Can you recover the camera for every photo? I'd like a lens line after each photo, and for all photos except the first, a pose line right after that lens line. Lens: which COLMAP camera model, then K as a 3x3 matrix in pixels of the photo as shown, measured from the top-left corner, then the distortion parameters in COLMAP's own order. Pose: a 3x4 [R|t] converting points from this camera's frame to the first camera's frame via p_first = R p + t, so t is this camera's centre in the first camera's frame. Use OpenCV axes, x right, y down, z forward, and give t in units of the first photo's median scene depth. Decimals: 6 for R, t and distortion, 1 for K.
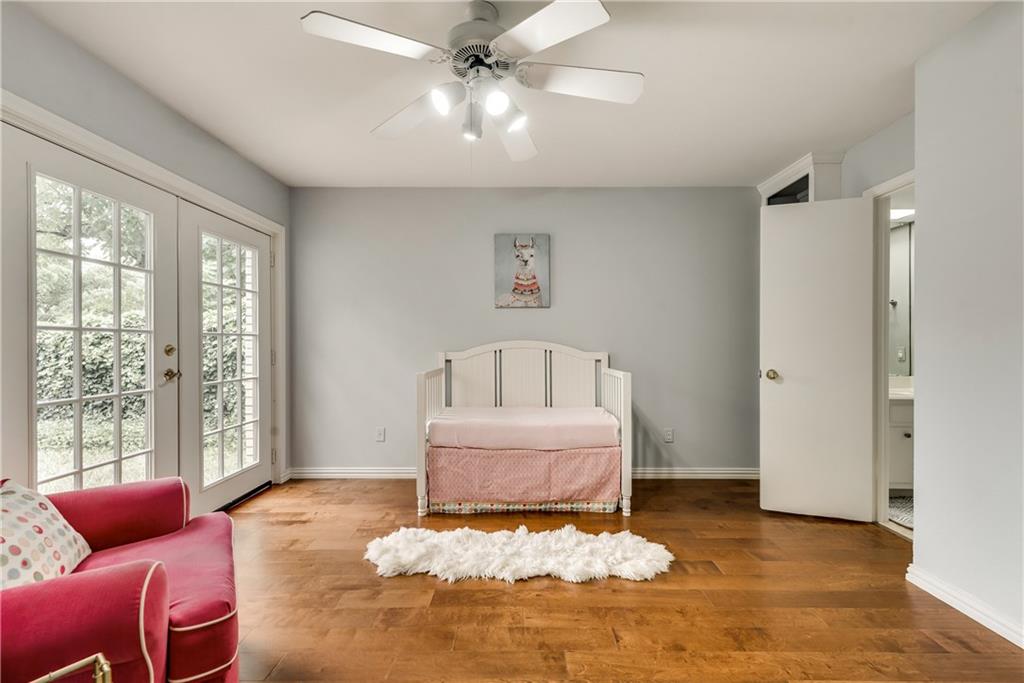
lens RADIAL K [[400.7, 0, 517.4], [0, 400.7, 346.4], [0, 0, 1]] dist [0.003080, 0.000118]
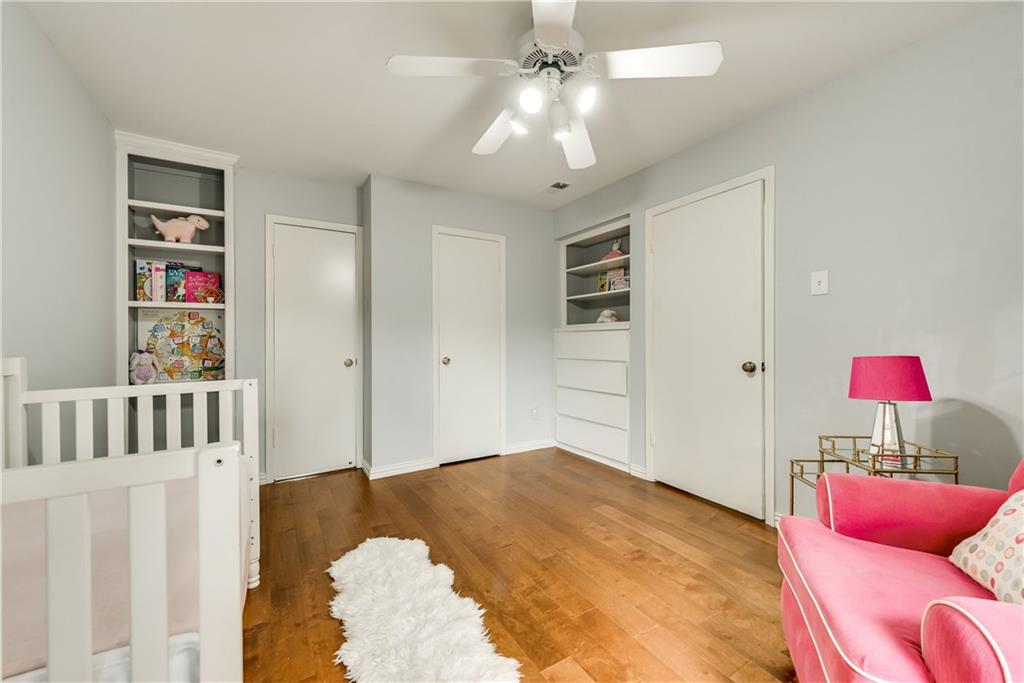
lens RADIAL K [[400.7, 0, 517.4], [0, 400.7, 346.4], [0, 0, 1]] dist [0.003080, 0.000118]
pose [[-0.534187, -0.004112, 0.845357, -0.928391], [0.008287, 0.999915, 0.010100, 0.009435], [-0.845326, 0.012401, -0.534107, 1.658164]]
